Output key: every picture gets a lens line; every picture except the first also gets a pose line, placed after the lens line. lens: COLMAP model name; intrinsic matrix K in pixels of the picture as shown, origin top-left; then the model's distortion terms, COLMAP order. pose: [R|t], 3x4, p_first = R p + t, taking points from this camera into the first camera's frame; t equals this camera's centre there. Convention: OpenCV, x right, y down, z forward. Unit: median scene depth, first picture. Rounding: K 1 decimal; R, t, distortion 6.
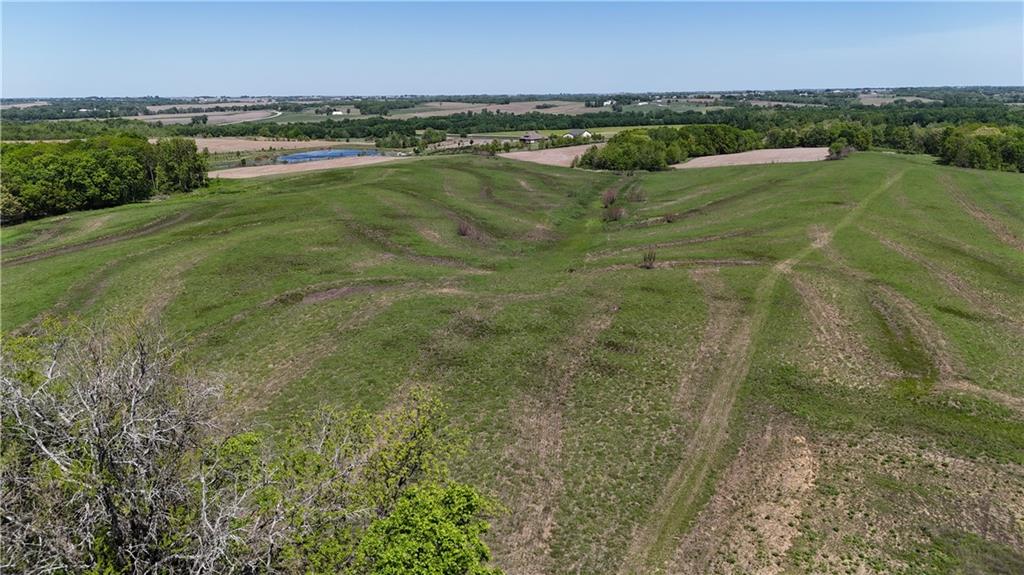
lens RADIAL K [[750.5, 0, 512.7], [0, 750.5, 285.1], [0, 0, 1]] dist [0.087147, -0.097890]
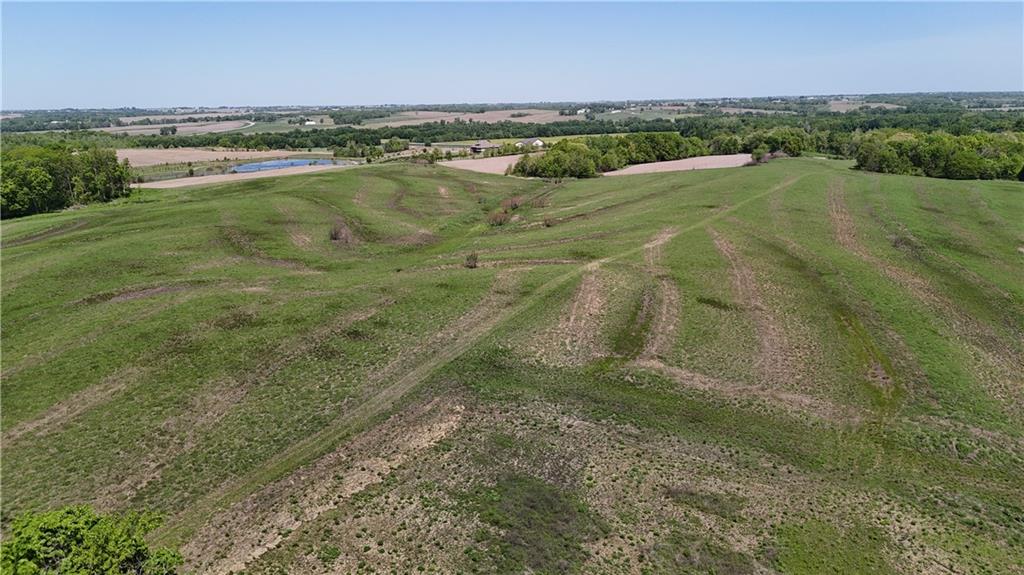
lens RADIAL K [[750.5, 0, 512.6], [0, 750.5, 286.4], [0, 0, 1]] dist [0.087147, -0.097890]
pose [[0.999742, -0.011677, 0.019500, 0.110467], [0.011855, 0.999889, -0.009037, 0.007517], [-0.019393, 0.009266, 0.999769, -0.035203]]
